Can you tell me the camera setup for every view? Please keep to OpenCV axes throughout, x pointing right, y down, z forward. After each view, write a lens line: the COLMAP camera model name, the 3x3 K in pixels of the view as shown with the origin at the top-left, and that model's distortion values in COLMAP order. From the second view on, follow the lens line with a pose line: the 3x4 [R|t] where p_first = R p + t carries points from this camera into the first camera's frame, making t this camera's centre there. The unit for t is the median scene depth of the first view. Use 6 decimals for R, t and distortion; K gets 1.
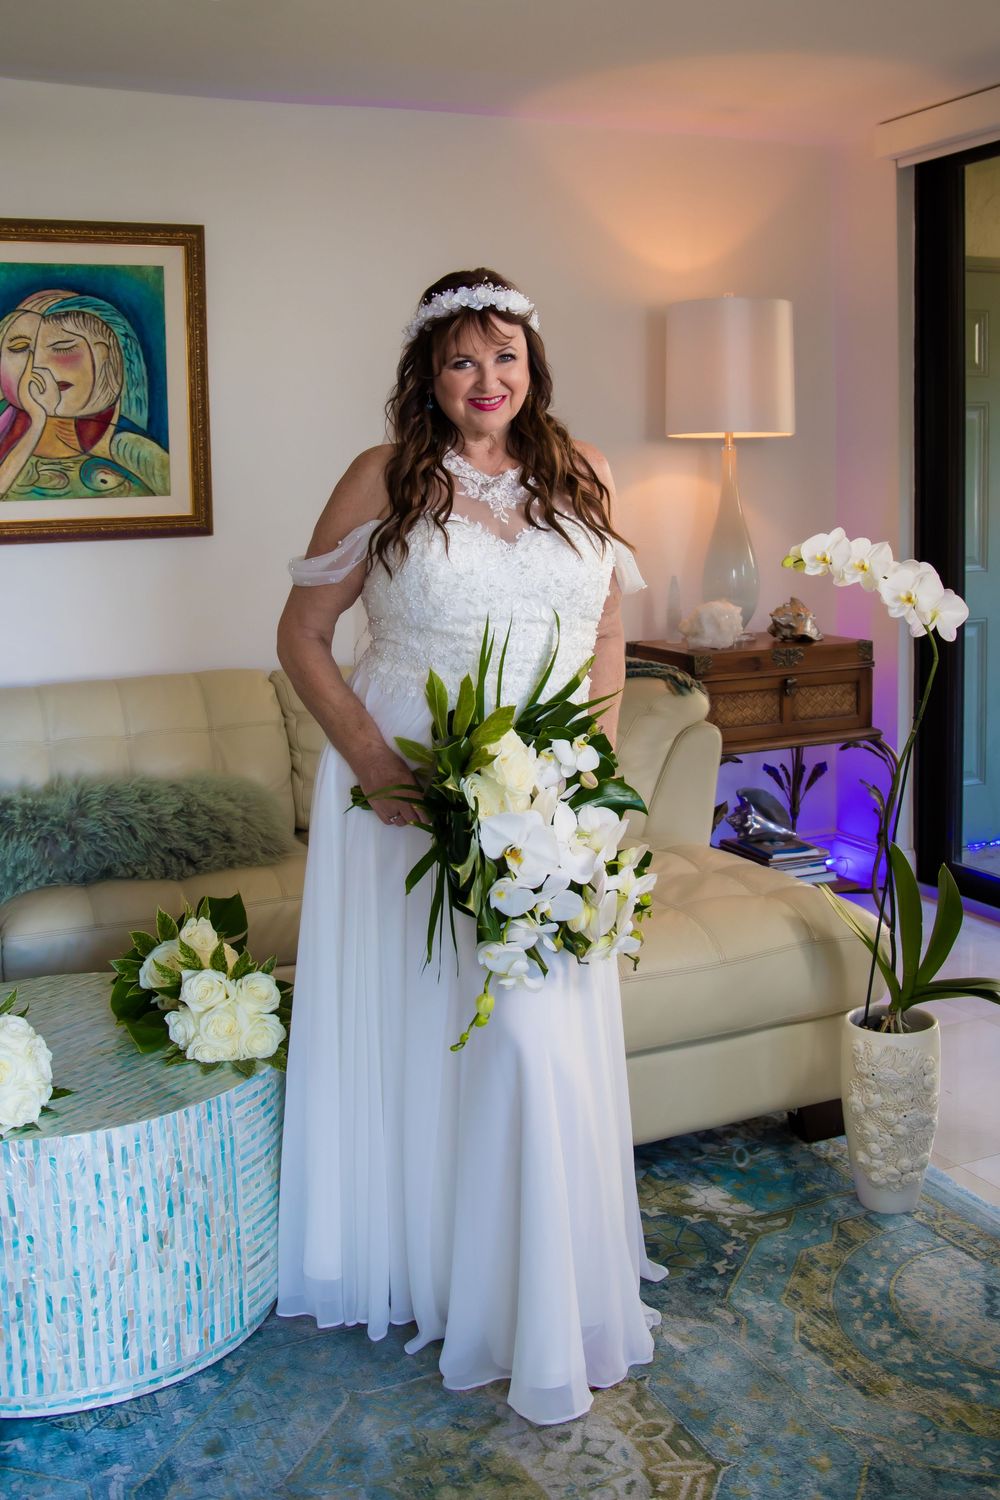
lens RADIAL K [[1575.0, 0, 494.1], [0, 1575.0, 634.4], [0, 0, 1]] dist [-0.096859, 0.129831]
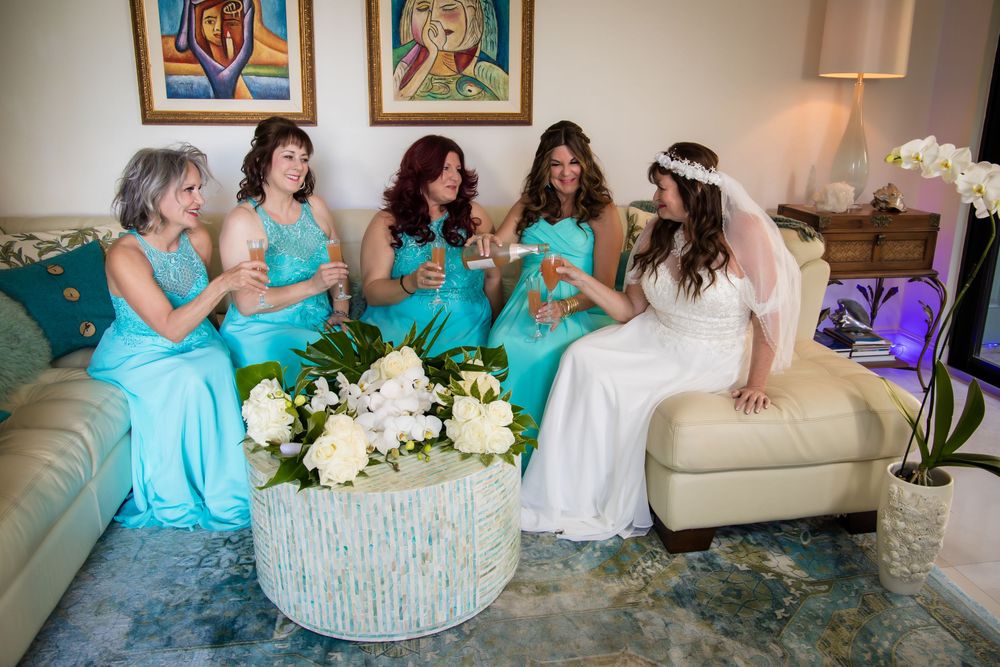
lens RADIAL K [[786.5, 0, 521.0], [0, 786.5, 333.4], [0, 0, 1]] dist [-0.102161, 0.110610]
pose [[0.967098, 0.100234, -0.233826, 0.044341], [-0.055151, 0.979858, 0.191929, -0.006279], [0.248354, -0.172718, 0.953147, 0.225318]]
